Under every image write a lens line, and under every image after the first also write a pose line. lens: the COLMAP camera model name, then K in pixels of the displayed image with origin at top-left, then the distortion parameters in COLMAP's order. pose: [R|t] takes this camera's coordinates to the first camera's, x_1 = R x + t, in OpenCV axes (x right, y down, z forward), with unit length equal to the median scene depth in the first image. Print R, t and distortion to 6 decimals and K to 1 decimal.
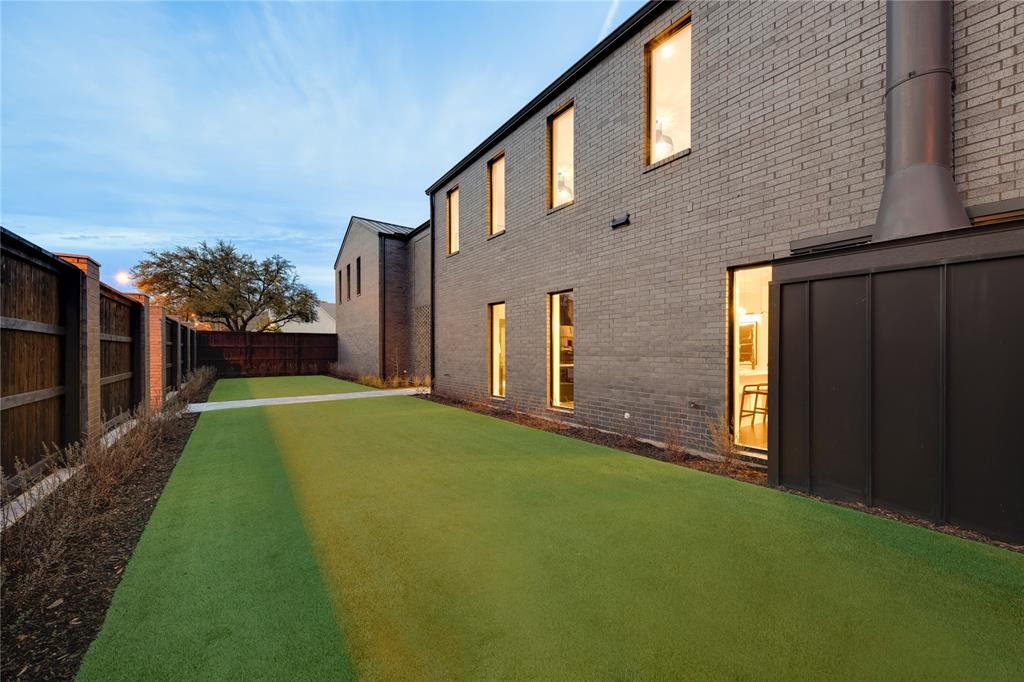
lens RADIAL K [[367.9, 0, 513.4], [0, 367.9, 349.3], [0, 0, 1]] dist [-0.001109, -0.000642]
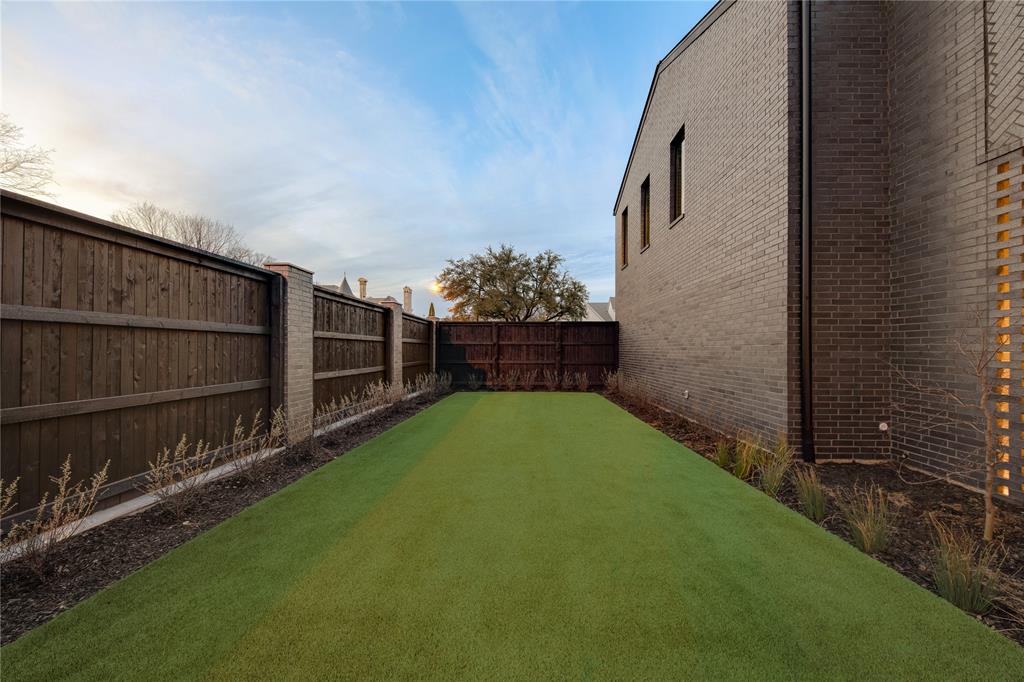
lens RADIAL K [[367.9, 0, 513.4], [0, 367.9, 349.3], [0, 0, 1]] dist [-0.001109, -0.000642]
pose [[0.775067, 0.003154, -0.631871, -0.122543], [-0.004697, 0.999989, -0.000770, 0.001175], [0.631861, 0.003565, 0.775074, 0.226889]]
